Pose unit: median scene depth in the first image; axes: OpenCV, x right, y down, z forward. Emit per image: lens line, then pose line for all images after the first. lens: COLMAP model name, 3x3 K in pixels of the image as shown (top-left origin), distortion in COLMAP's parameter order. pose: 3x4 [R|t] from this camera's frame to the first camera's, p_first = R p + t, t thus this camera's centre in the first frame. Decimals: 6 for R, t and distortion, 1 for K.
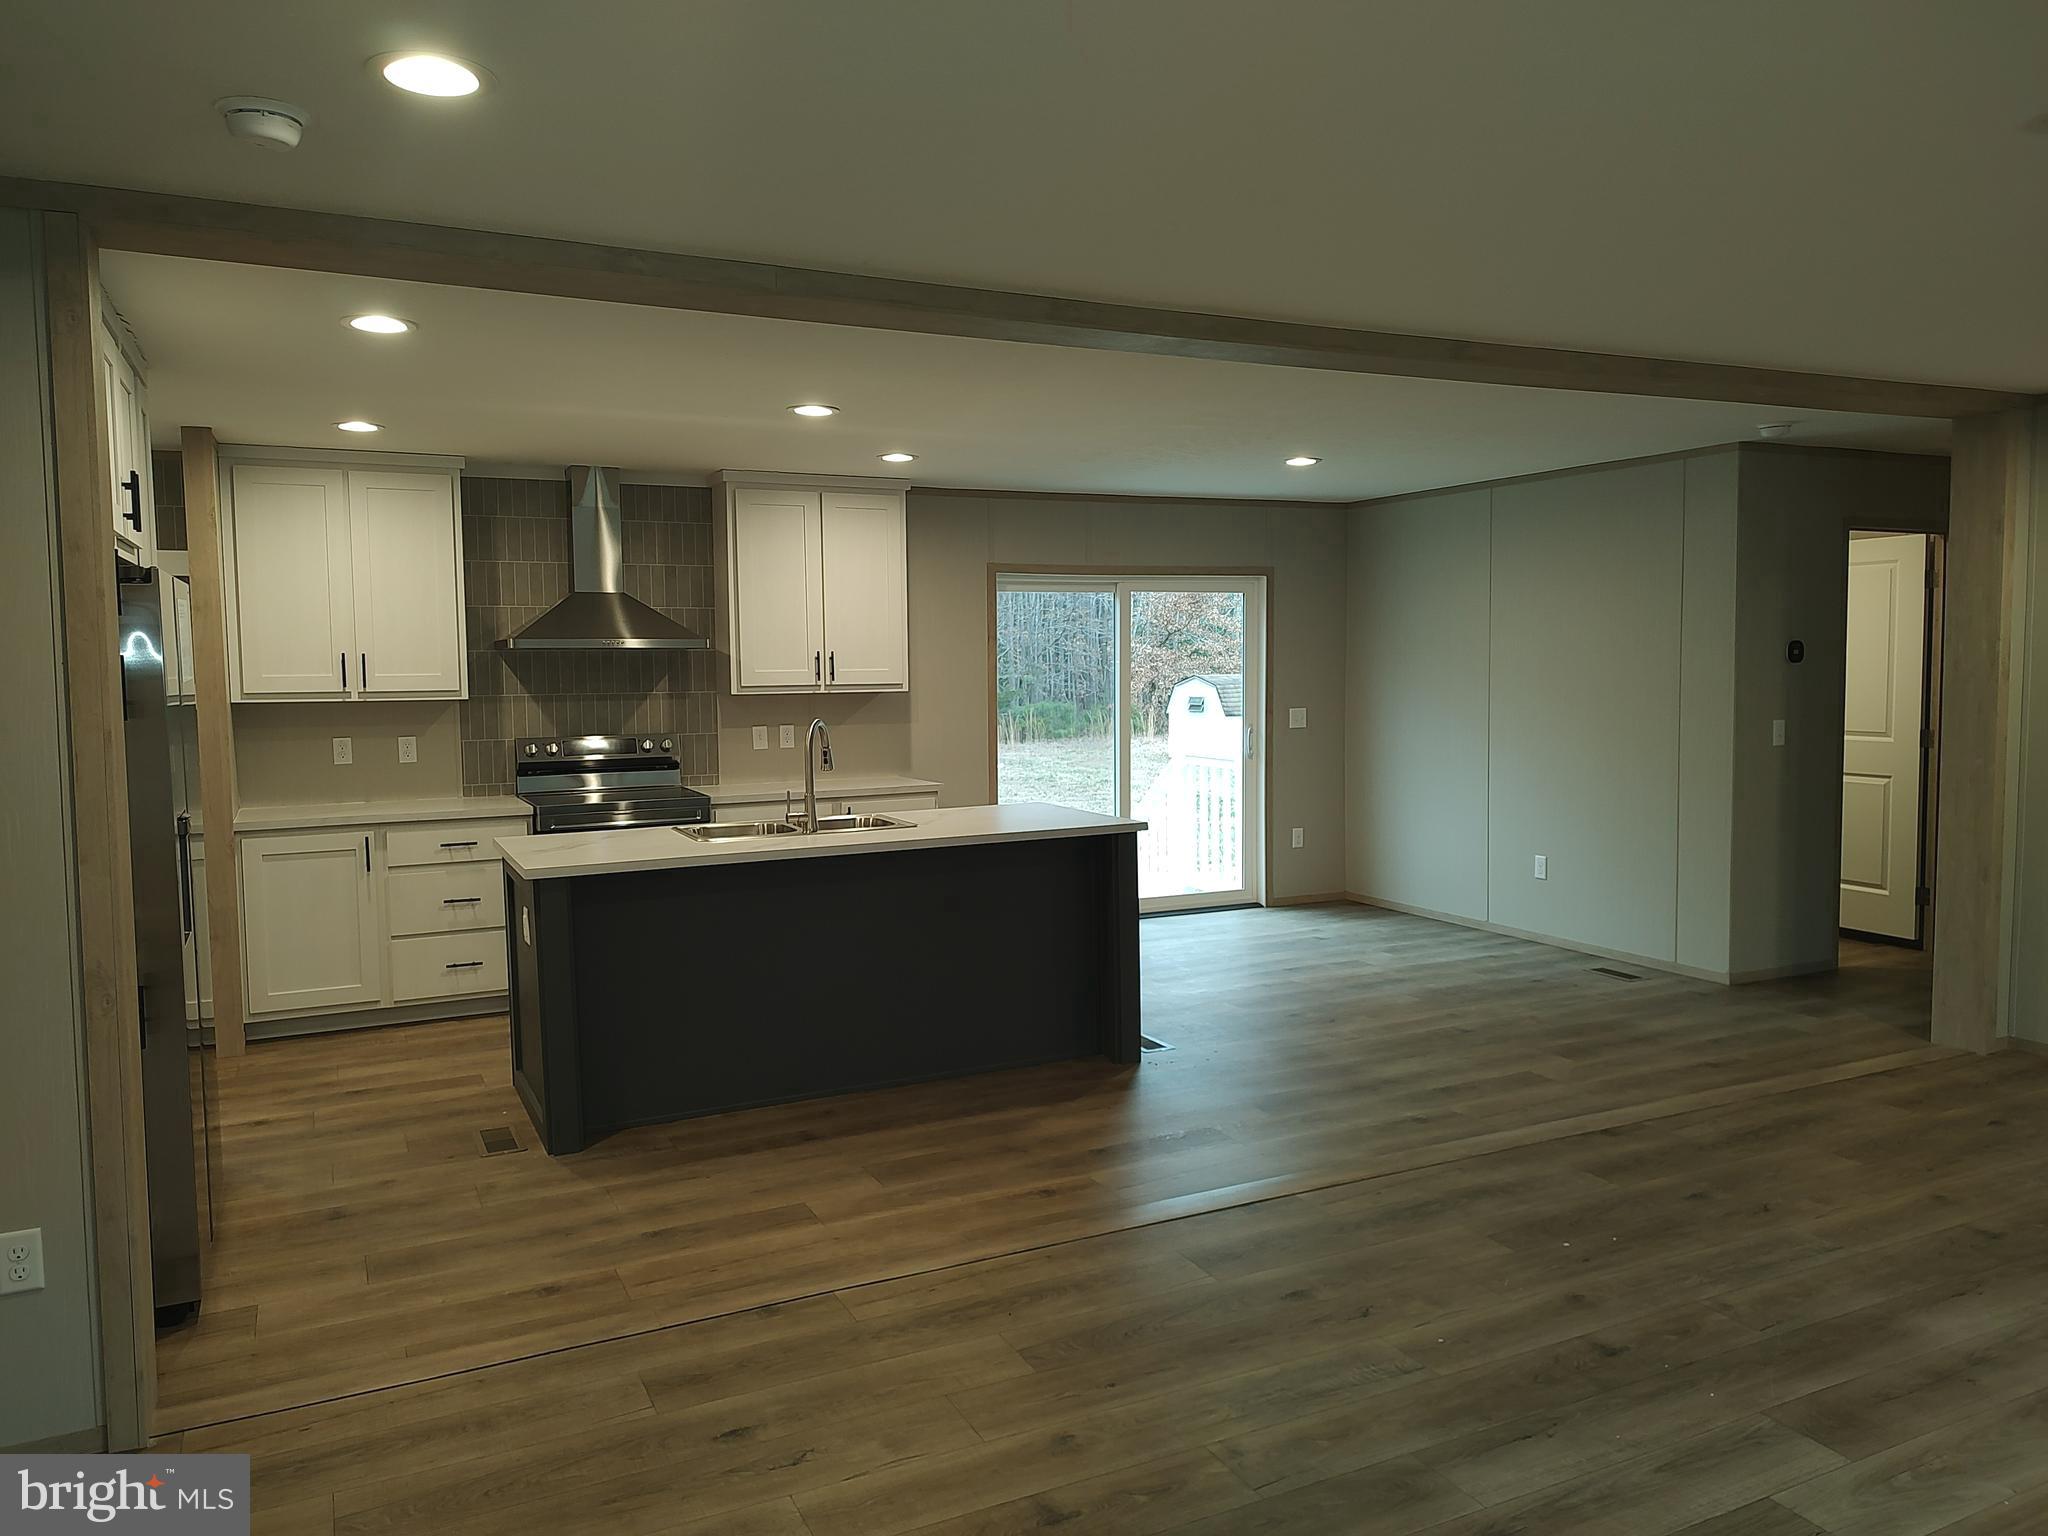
lens RADIAL K [[1469.8, 0, 1042.2], [0, 1469.8, 722.1], [0, 0, 1]] dist [0.036563, -0.035422]
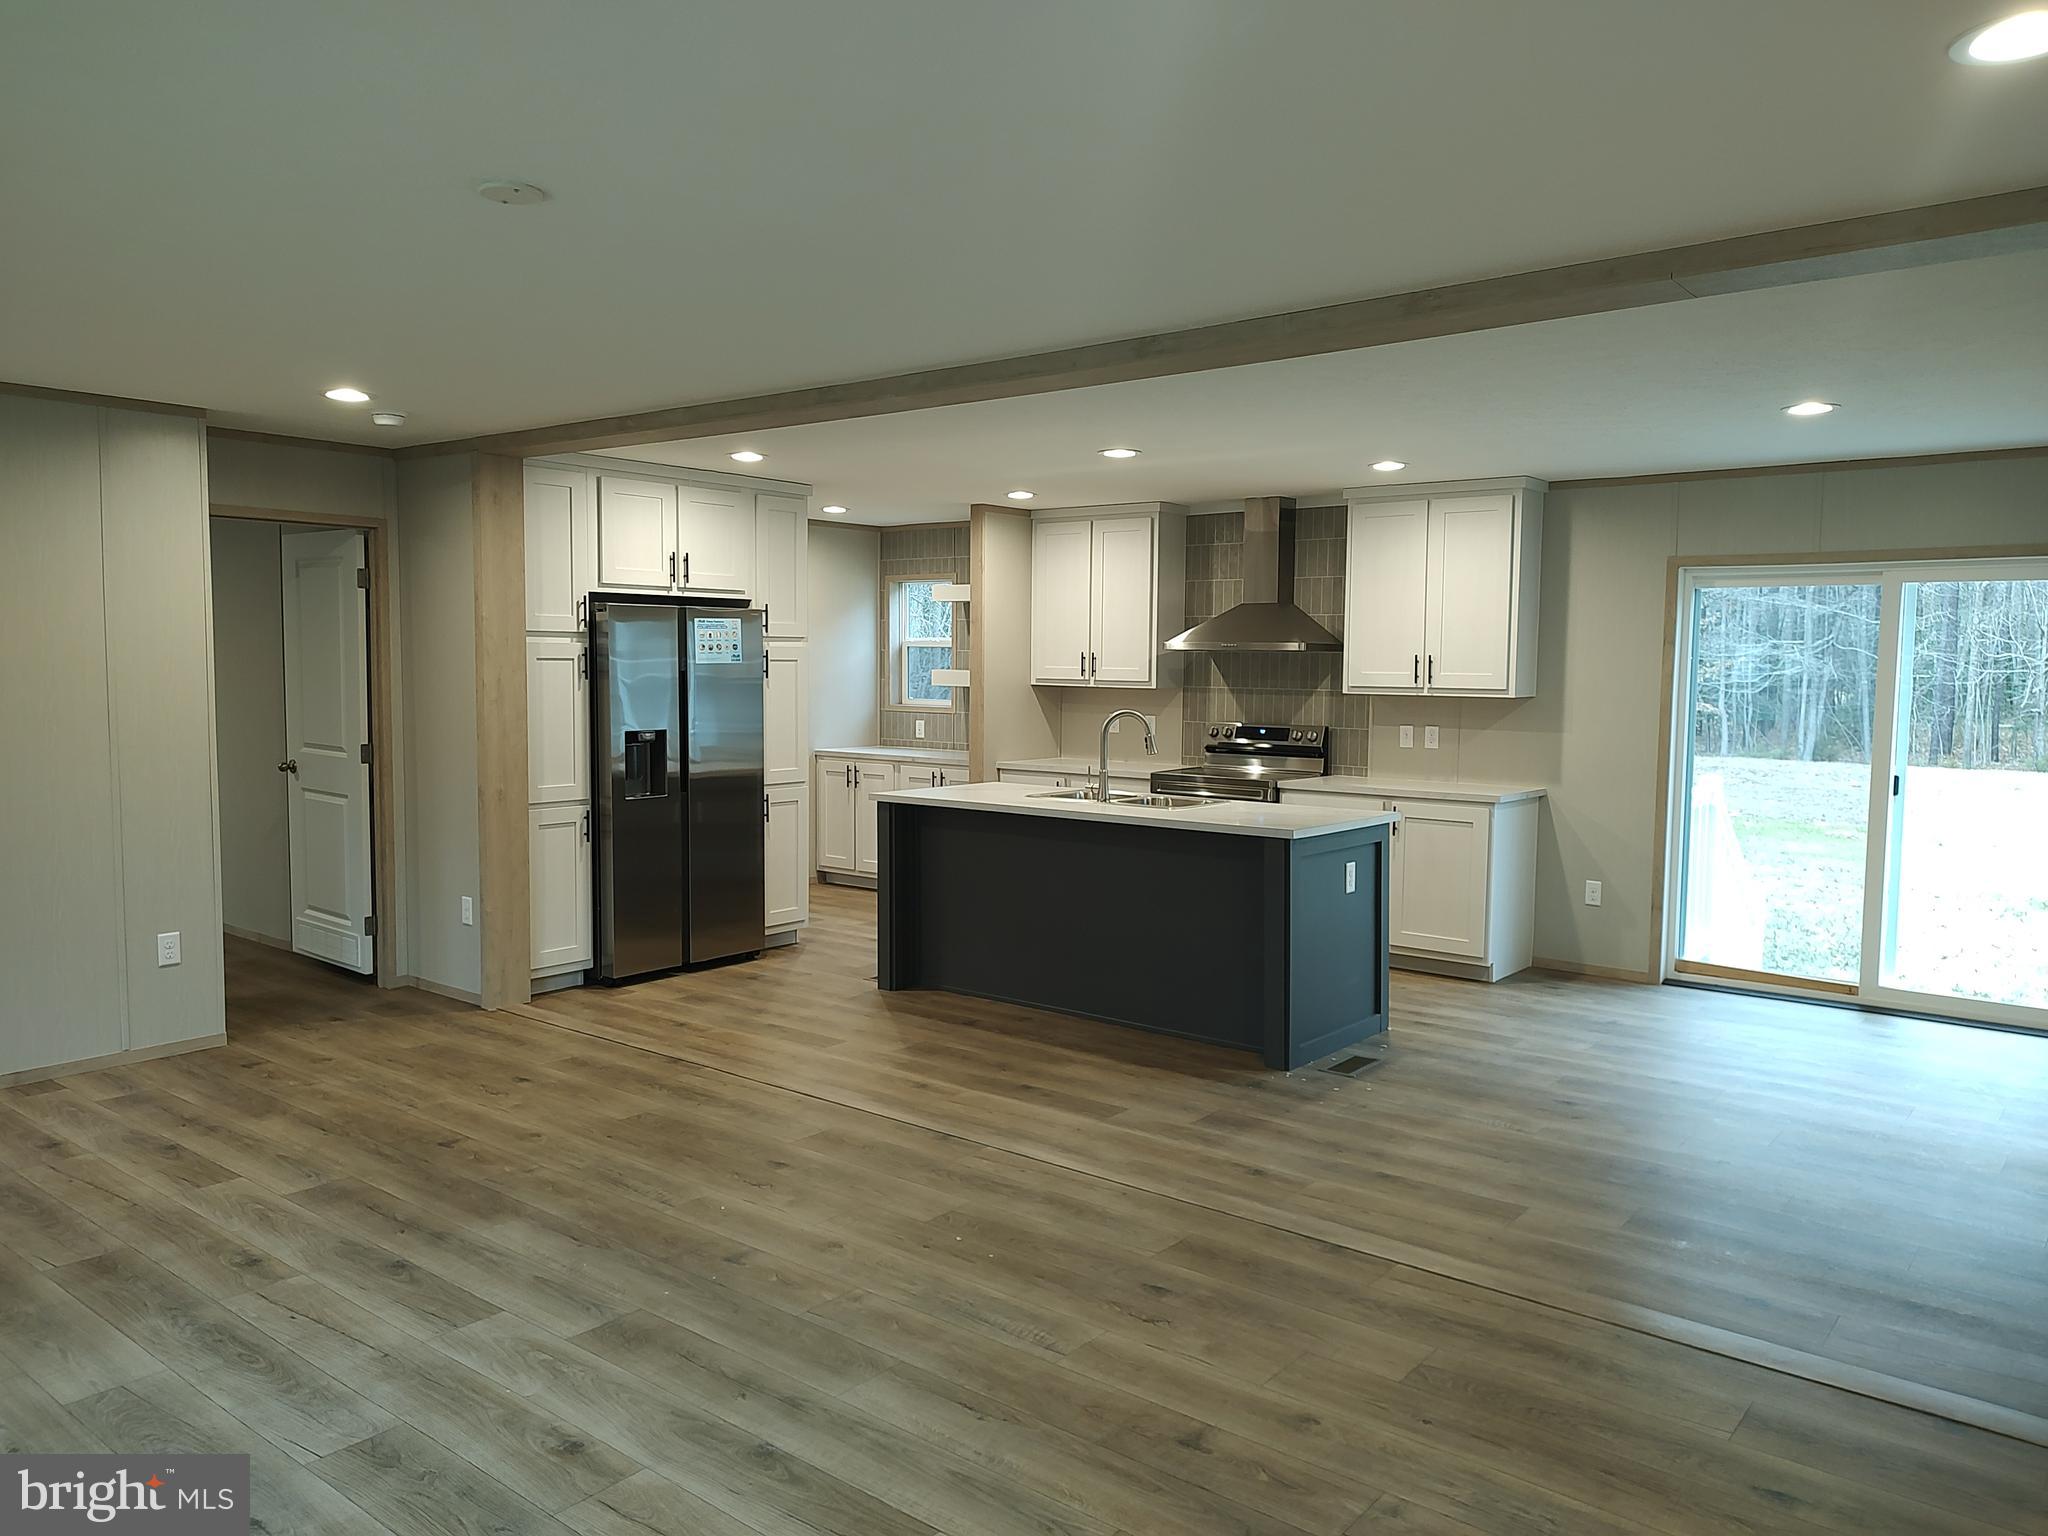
lens RADIAL K [[1469.8, 0, 1025.3], [0, 1469.8, 763.8], [0, 0, 1]] dist [0.036563, -0.035422]
pose [[0.416341, 0.081515, -0.905547, 0.732250], [-0.054801, 0.996412, 0.064498, -0.025976], [0.907556, 0.022772, 0.419314, 0.346414]]
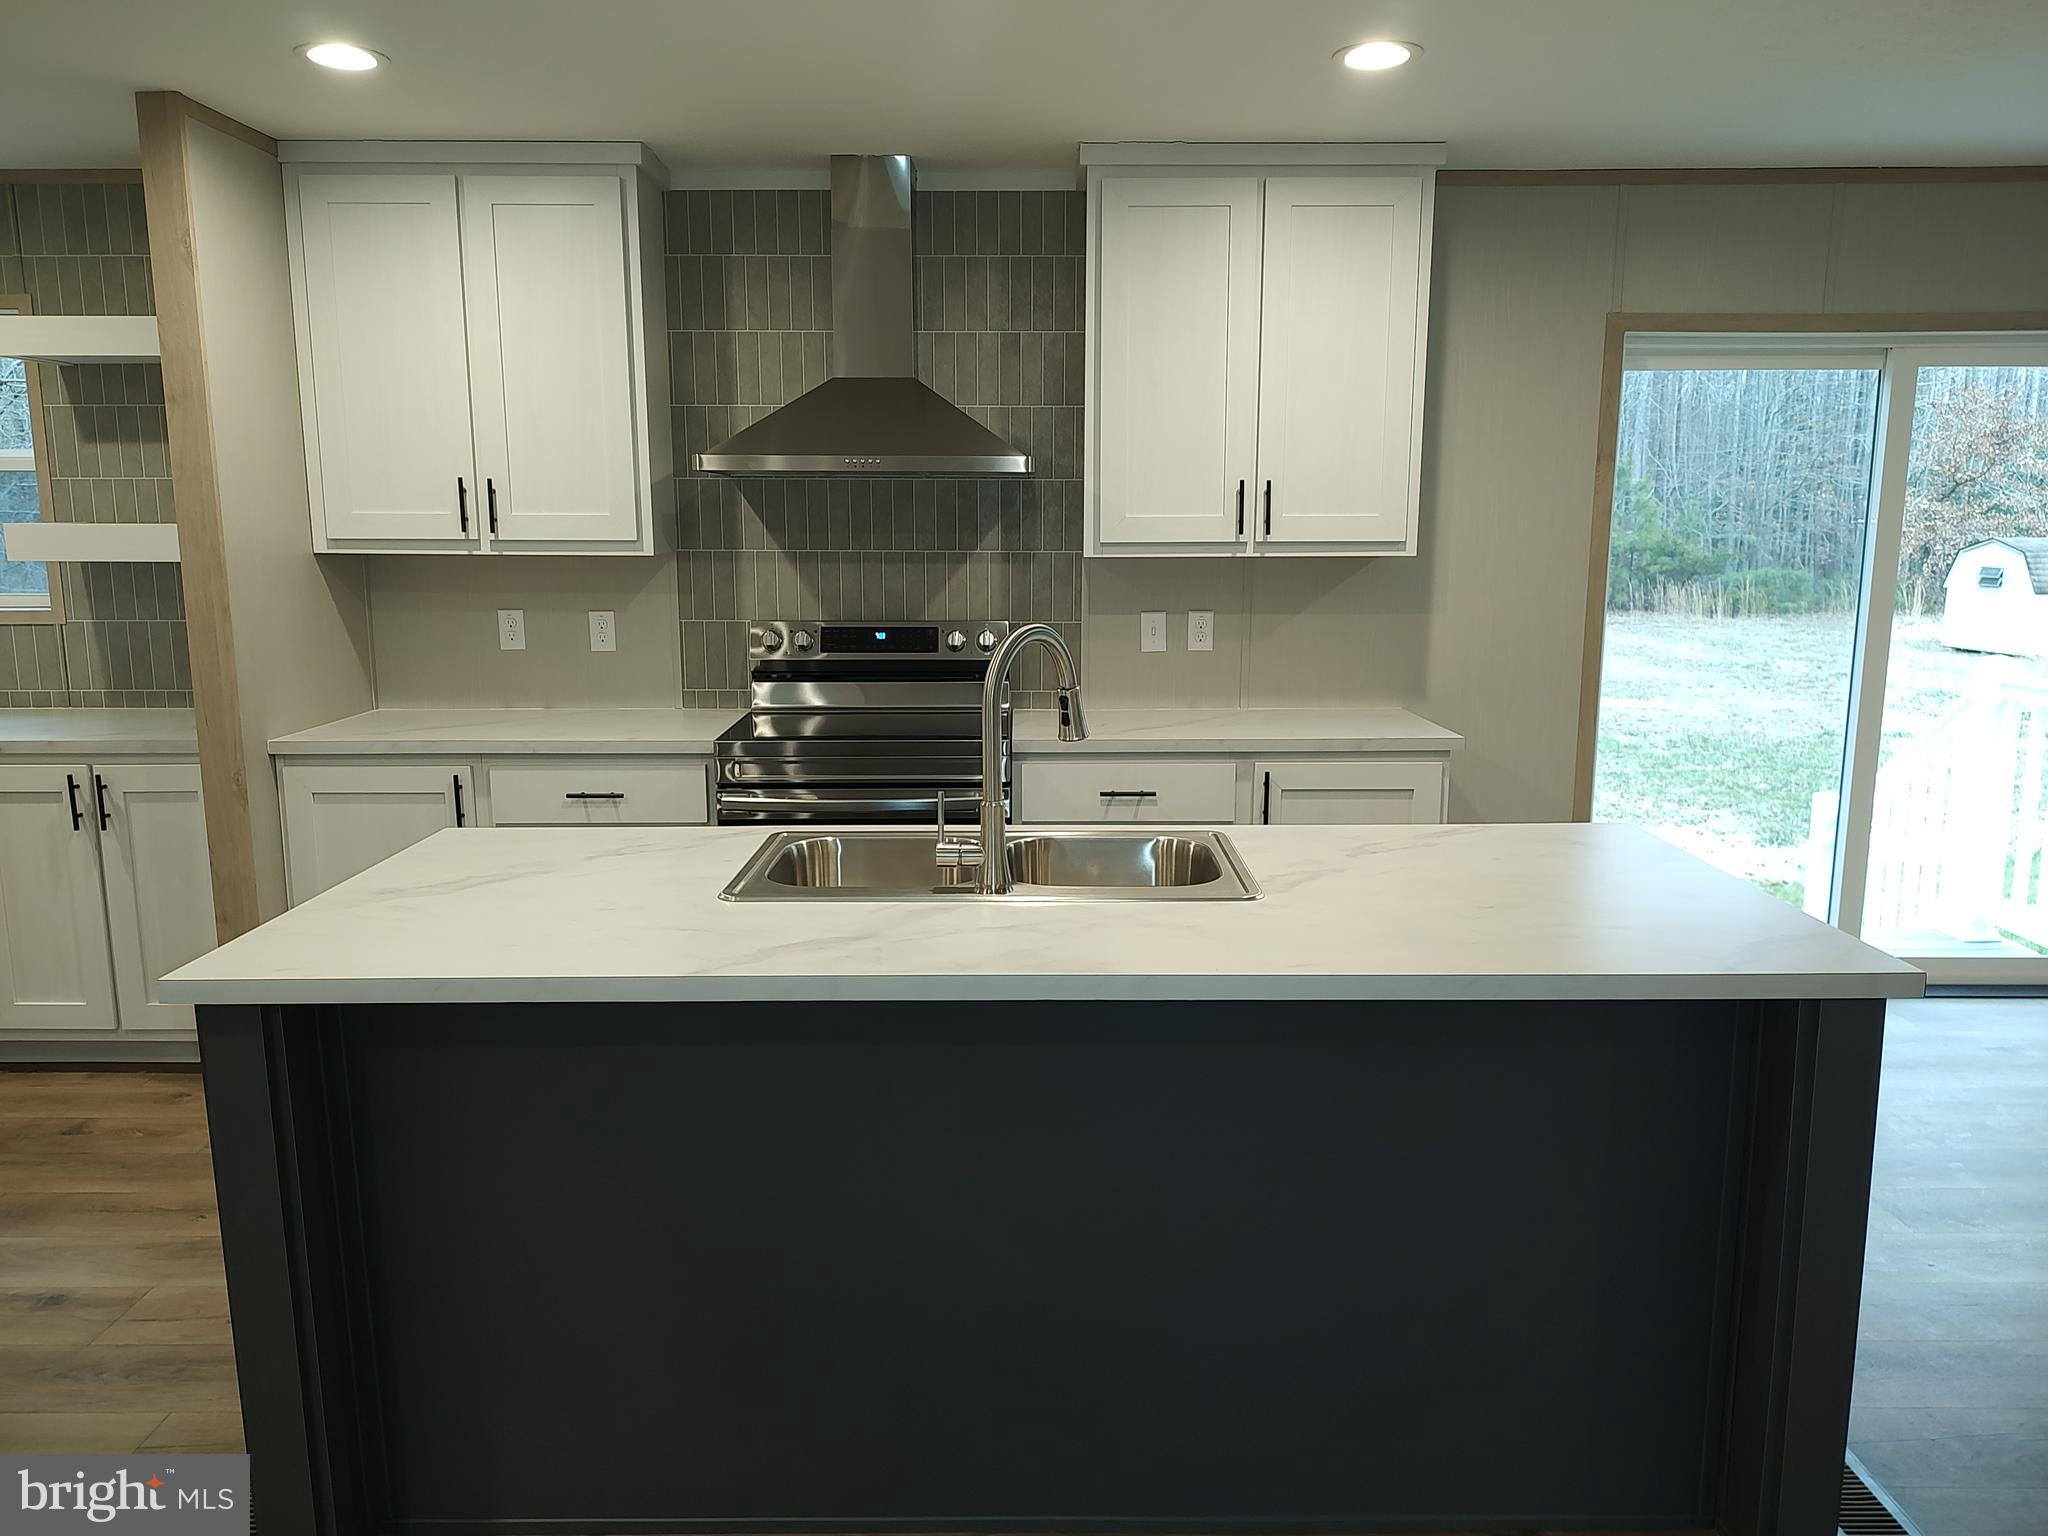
lens RADIAL K [[1469.8, 0, 1023.5], [0, 1469.8, 757.3], [0, 0, 1]] dist [0.036563, -0.035422]
pose [[0.893168, 0.083027, -0.441992, 0.028022], [-0.029195, 0.991442, 0.127243, -0.014642], [0.448774, -0.100745, 0.887949, 0.505329]]
